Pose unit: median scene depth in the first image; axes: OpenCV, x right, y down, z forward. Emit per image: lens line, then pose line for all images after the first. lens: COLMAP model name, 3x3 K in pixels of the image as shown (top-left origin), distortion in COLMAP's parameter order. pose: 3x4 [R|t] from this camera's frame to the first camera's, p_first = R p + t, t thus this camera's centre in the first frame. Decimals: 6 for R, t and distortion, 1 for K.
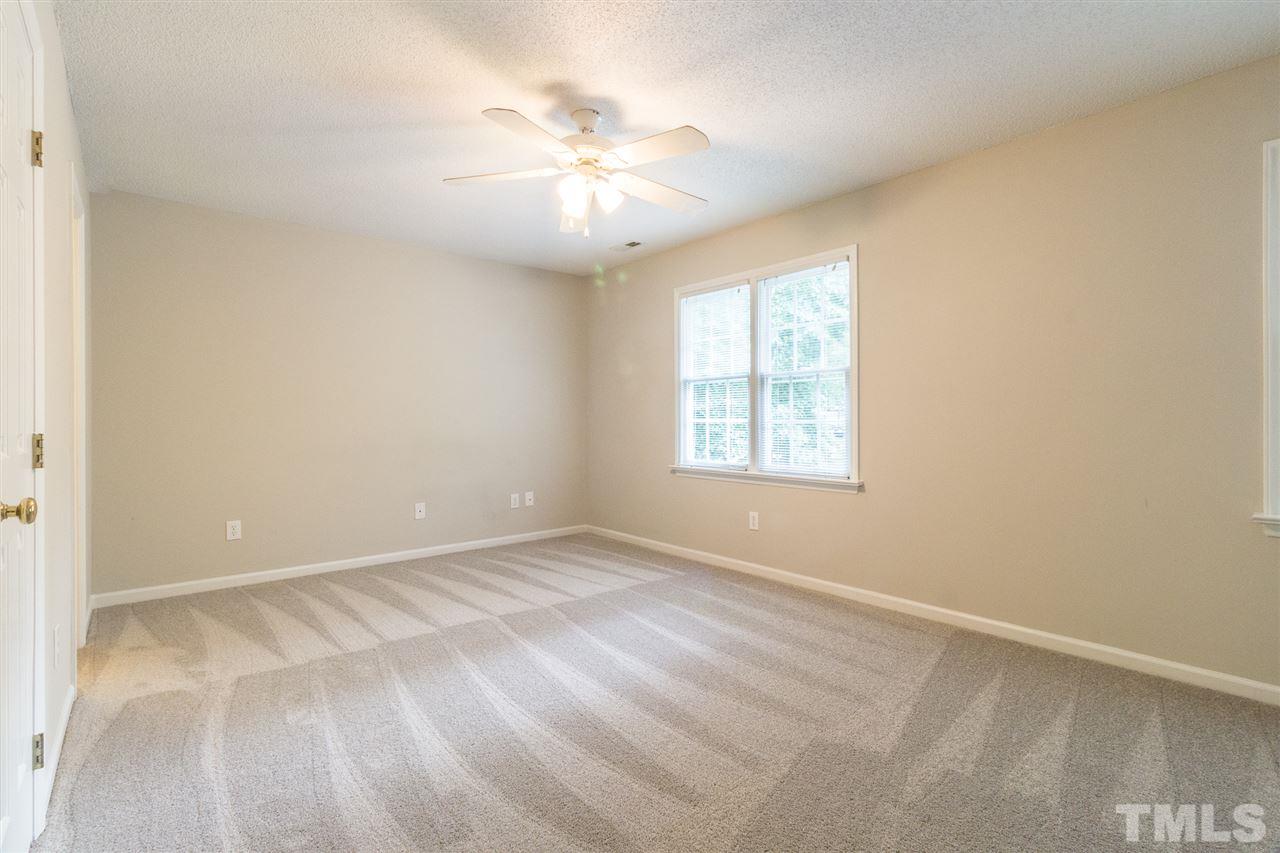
lens RADIAL K [[624.1, 0, 640.0], [0, 624.1, 426.5], [0, 0, 1]] dist [-0.000266, -0.000049]
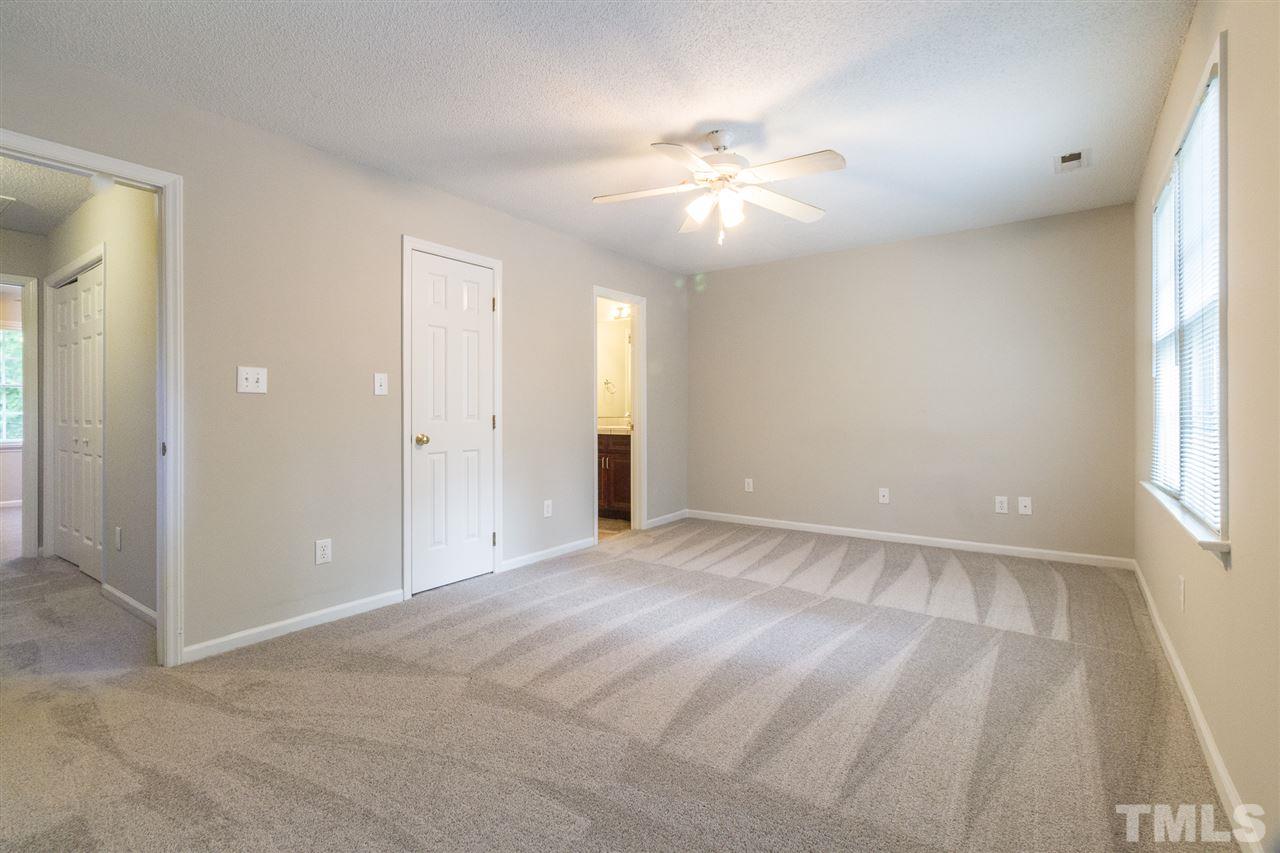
lens RADIAL K [[630.5, 0, 641.4], [0, 630.5, 413.4], [0, 0, 1]] dist [0.001489, 0.000136]
pose [[0.178500, 0.007465, -0.983912, 0.818927], [-0.007540, 0.999952, 0.006218, -0.008383], [0.983911, 0.006308, 0.178548, 0.546212]]
